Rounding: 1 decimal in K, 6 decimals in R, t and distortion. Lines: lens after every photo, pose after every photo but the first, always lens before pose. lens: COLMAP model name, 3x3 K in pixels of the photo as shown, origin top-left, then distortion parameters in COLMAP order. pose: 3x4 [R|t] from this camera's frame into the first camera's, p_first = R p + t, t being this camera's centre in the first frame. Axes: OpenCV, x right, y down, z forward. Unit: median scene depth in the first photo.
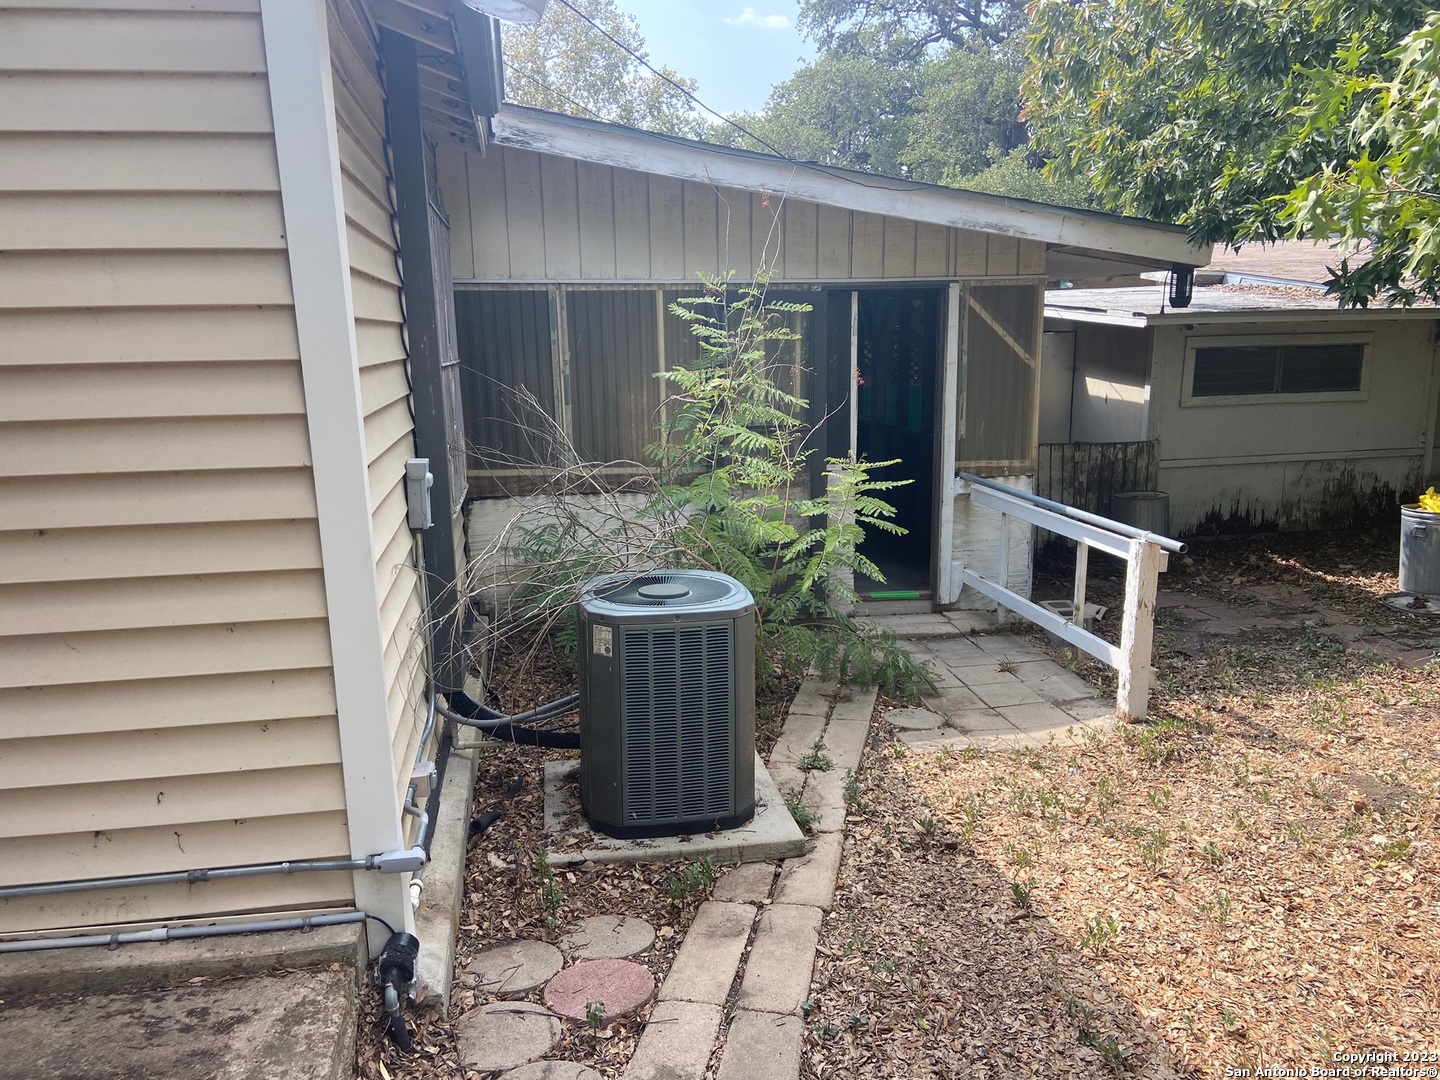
lens RADIAL K [[1079.1, 0, 711.5], [0, 1079.1, 558.1], [0, 0, 1]] dist [0.131525, -0.164773]
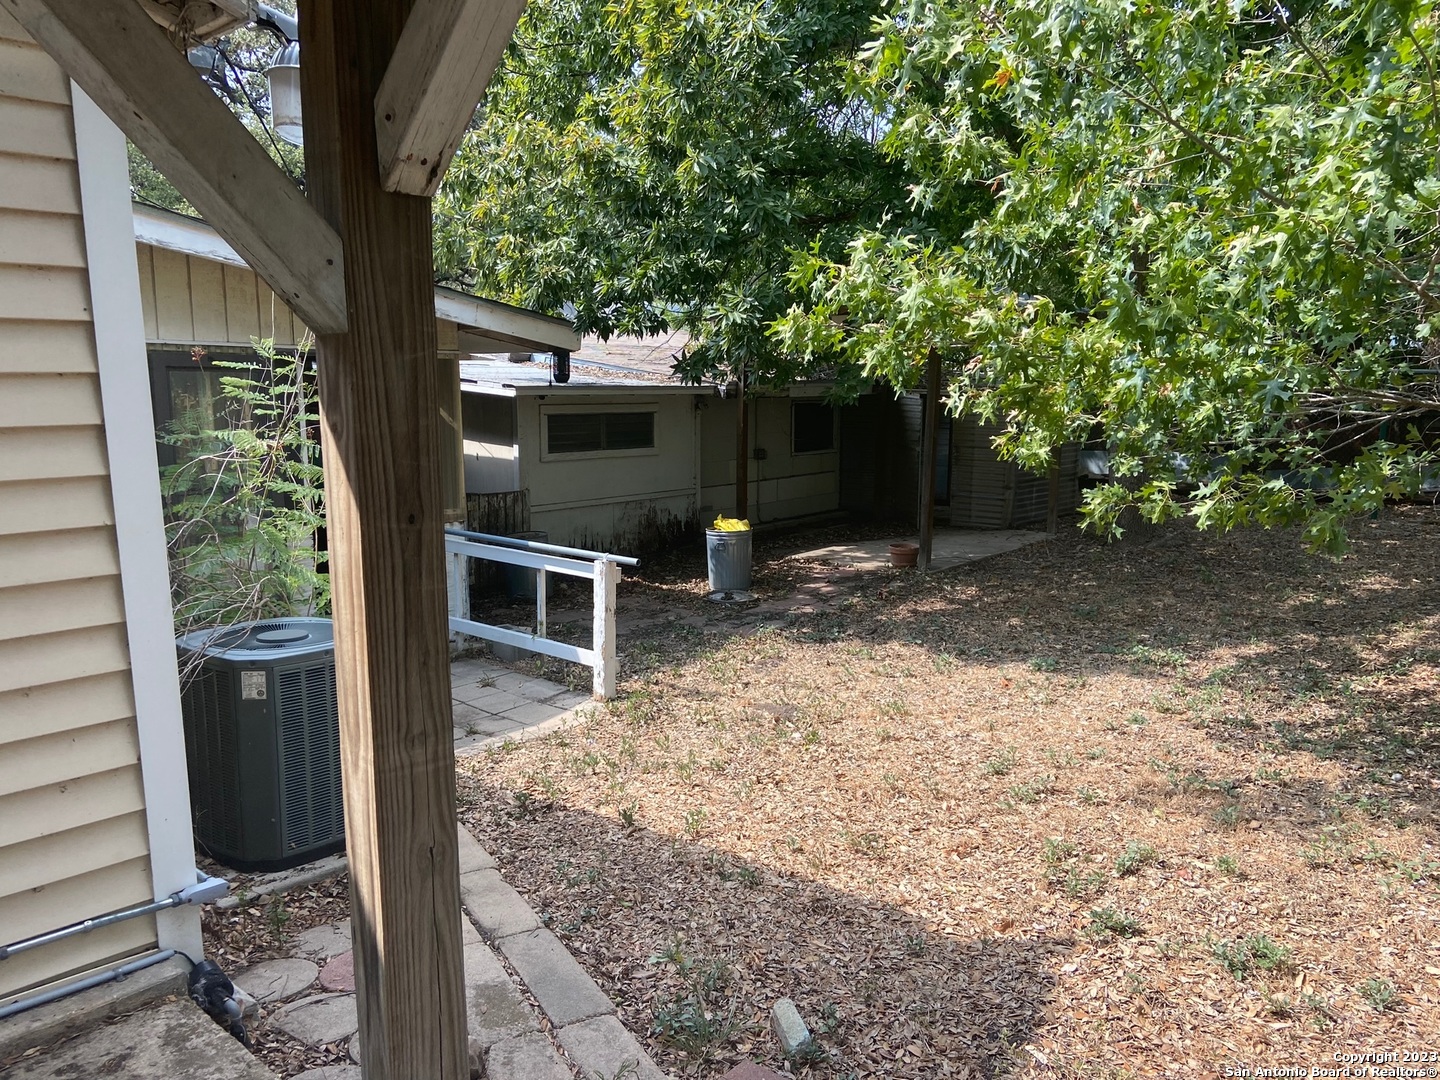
lens RADIAL K [[1090.1, 0, 695.6], [0, 1090.1, 586.6], [0, 0, 1]] dist [0.136000, -0.177905]
pose [[0.787801, -0.098870, 0.607943, -0.297470], [0.118632, 0.992908, 0.007748, 0.016927], [-0.604398, 0.066018, 0.793943, -0.092422]]
